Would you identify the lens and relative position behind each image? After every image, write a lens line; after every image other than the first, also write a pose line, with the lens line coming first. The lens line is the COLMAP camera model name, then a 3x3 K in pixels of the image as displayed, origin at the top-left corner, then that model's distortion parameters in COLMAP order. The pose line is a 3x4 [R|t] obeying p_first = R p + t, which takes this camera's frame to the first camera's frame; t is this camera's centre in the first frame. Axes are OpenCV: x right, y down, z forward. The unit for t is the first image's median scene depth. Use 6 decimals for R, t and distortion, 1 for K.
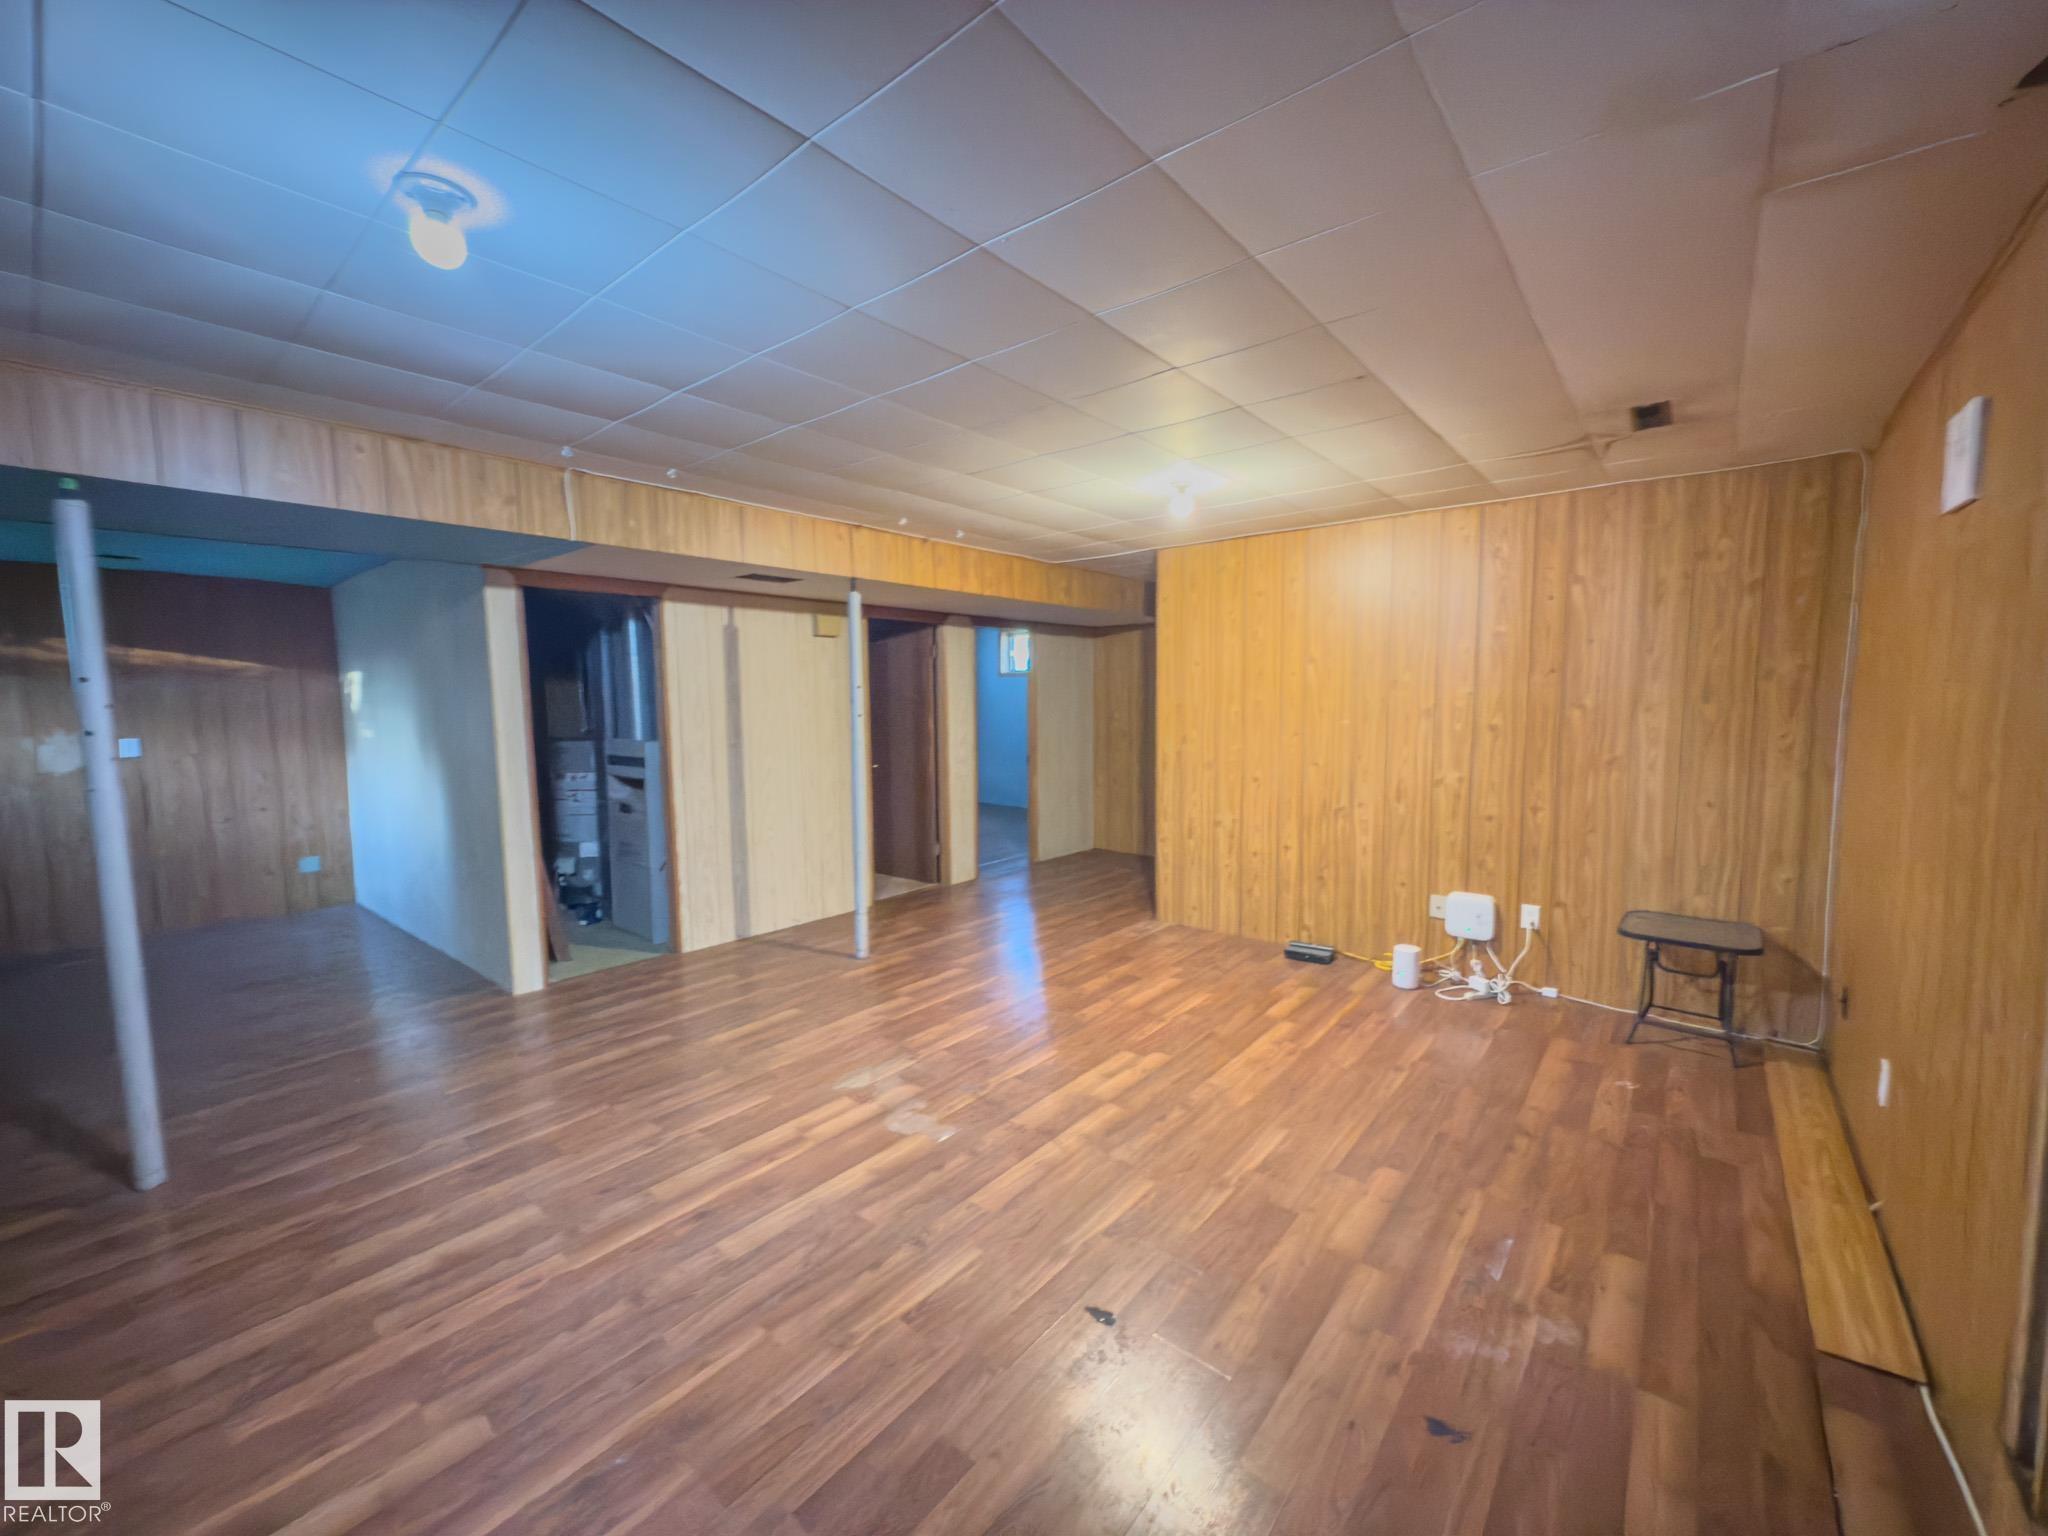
lens RADIAL K [[817.7, 0, 1022.5], [0, 817.7, 772.1], [0, 0, 1]] dist [0.000950, 0.000256]
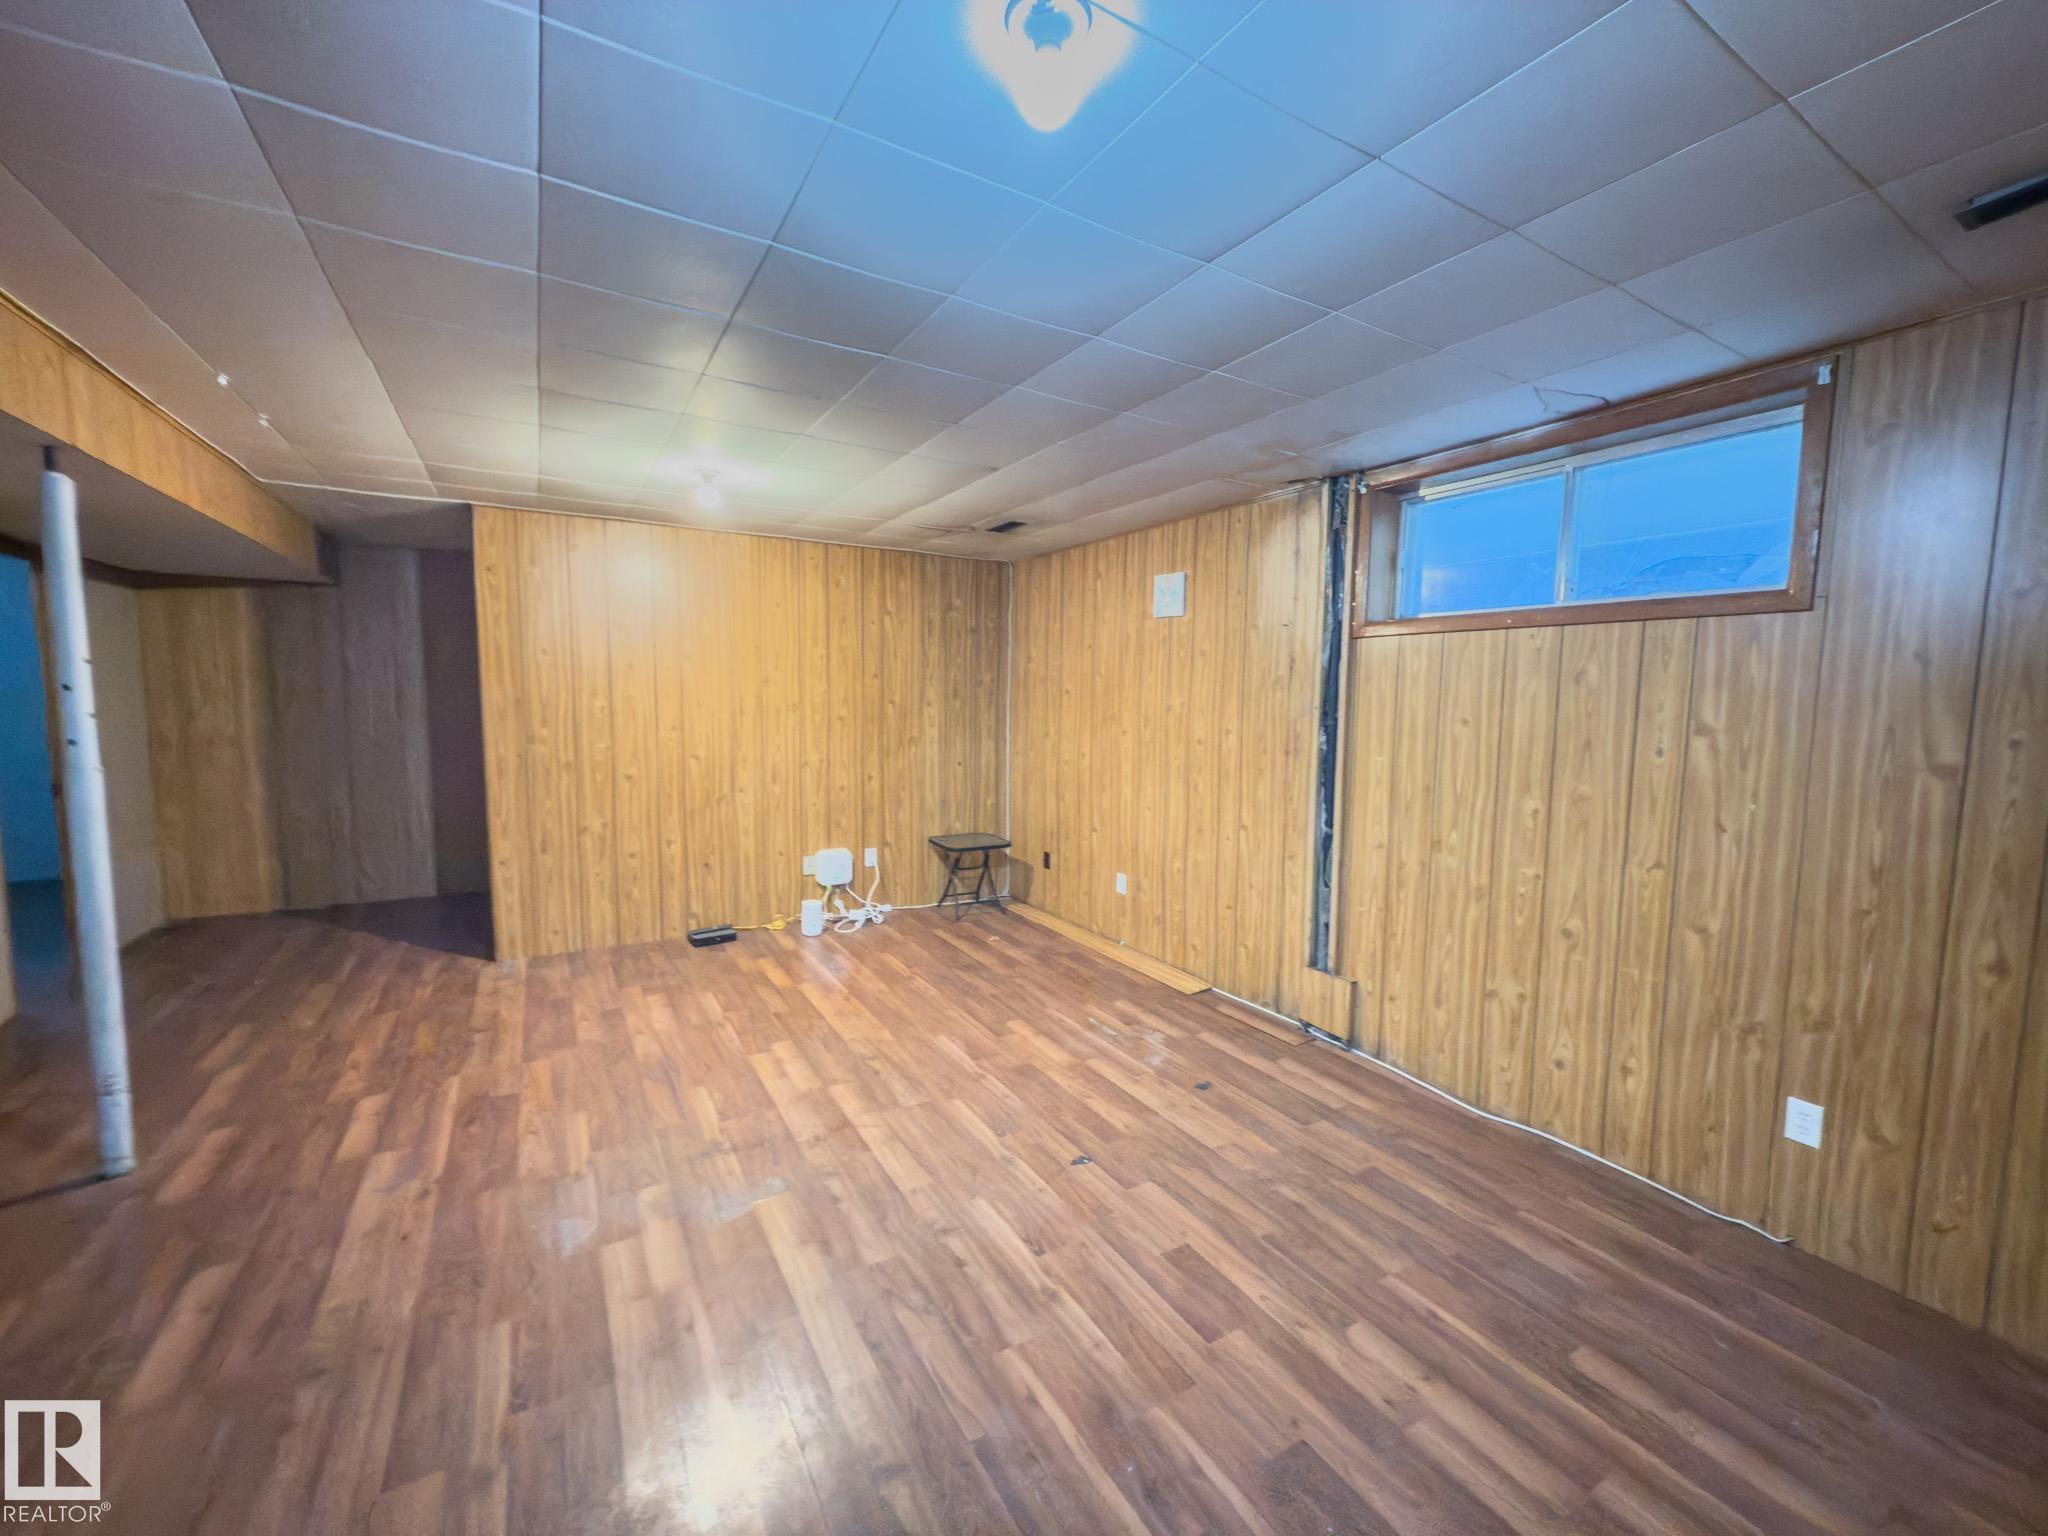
lens RADIAL K [[817.7, 0, 1022.5], [0, 817.7, 772.1], [0, 0, 1]] dist [0.000950, 0.000256]
pose [[0.335559, -0.078082, 0.938777, -0.590321], [0.070893, 0.995826, 0.057486, -0.025367], [-0.939348, 0.047262, 0.339694, 0.316689]]
